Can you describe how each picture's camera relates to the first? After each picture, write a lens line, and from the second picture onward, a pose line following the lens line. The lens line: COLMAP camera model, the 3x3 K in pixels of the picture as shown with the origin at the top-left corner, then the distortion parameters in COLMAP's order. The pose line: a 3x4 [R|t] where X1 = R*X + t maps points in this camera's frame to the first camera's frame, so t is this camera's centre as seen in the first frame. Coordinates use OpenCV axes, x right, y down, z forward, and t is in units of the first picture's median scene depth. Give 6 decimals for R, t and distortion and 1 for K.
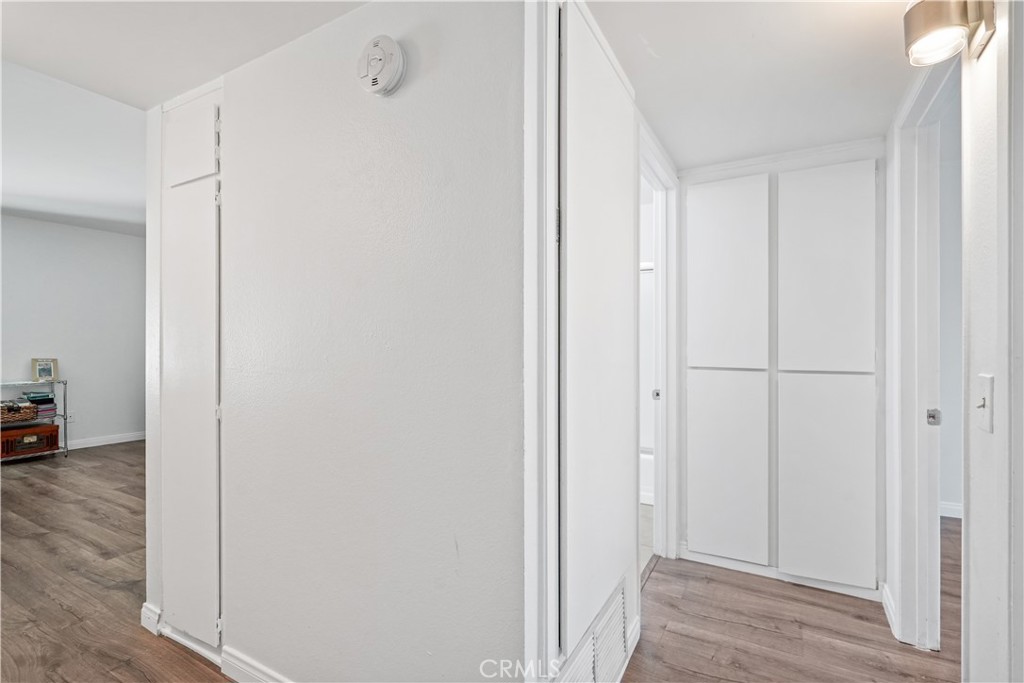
lens RADIAL K [[477.5, 0, 517.6], [0, 477.5, 350.3], [0, 0, 1]] dist [-0.010805, 0.003239]
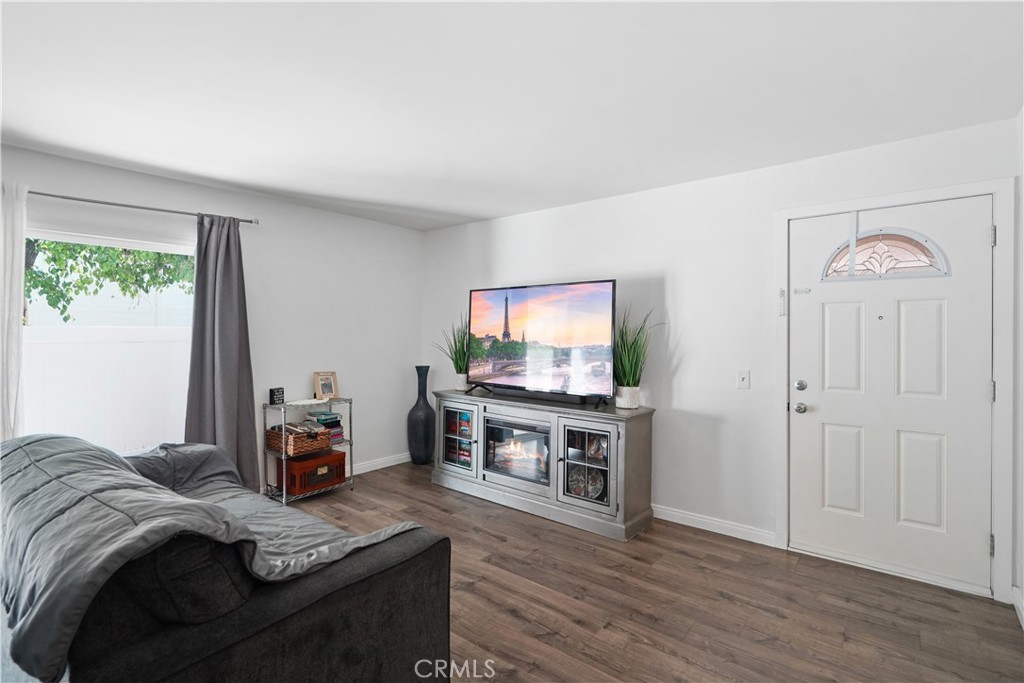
lens RADIAL K [[477.5, 0, 528.9], [0, 477.5, 340.6], [0, 0, 1]] dist [-0.010805, 0.003239]
pose [[0.990593, 0.011228, -0.136381, -0.545790], [-0.010935, 0.999936, 0.002893, -0.048043], [0.136405, -0.001375, 0.990652, 0.210609]]
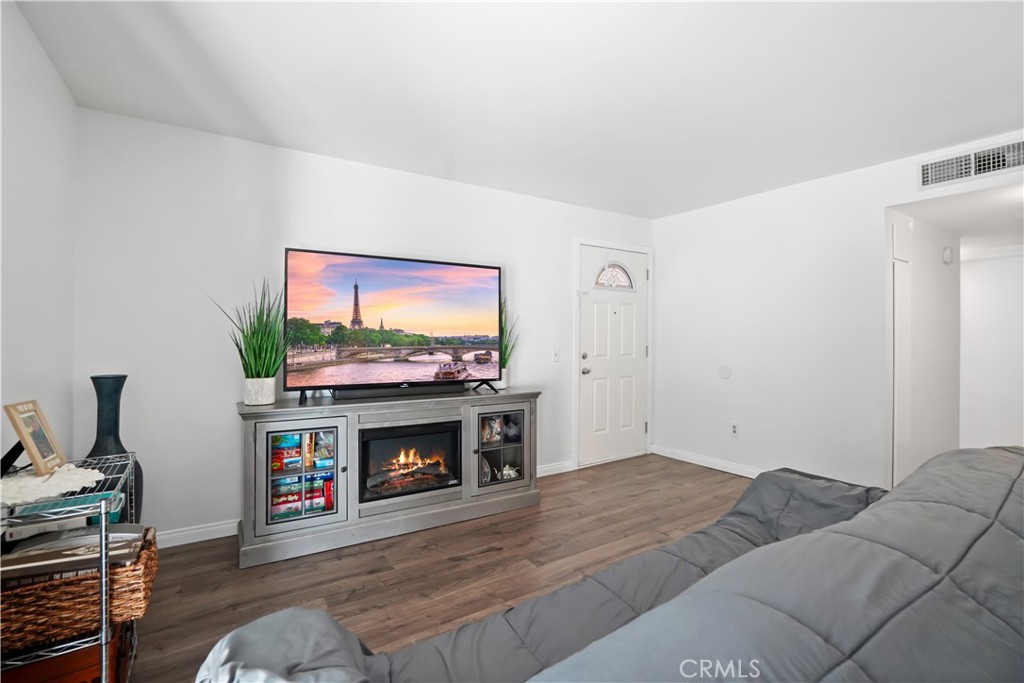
lens RADIAL K [[477.5, 0, 516.0], [0, 477.5, 329.1], [0, 0, 1]] dist [-0.010805, 0.003239]
pose [[0.453351, 0.010110, 0.891275, -1.191211], [-0.001488, 0.999943, -0.010586, -0.033744], [-0.891331, 0.003473, 0.453340, 0.576680]]
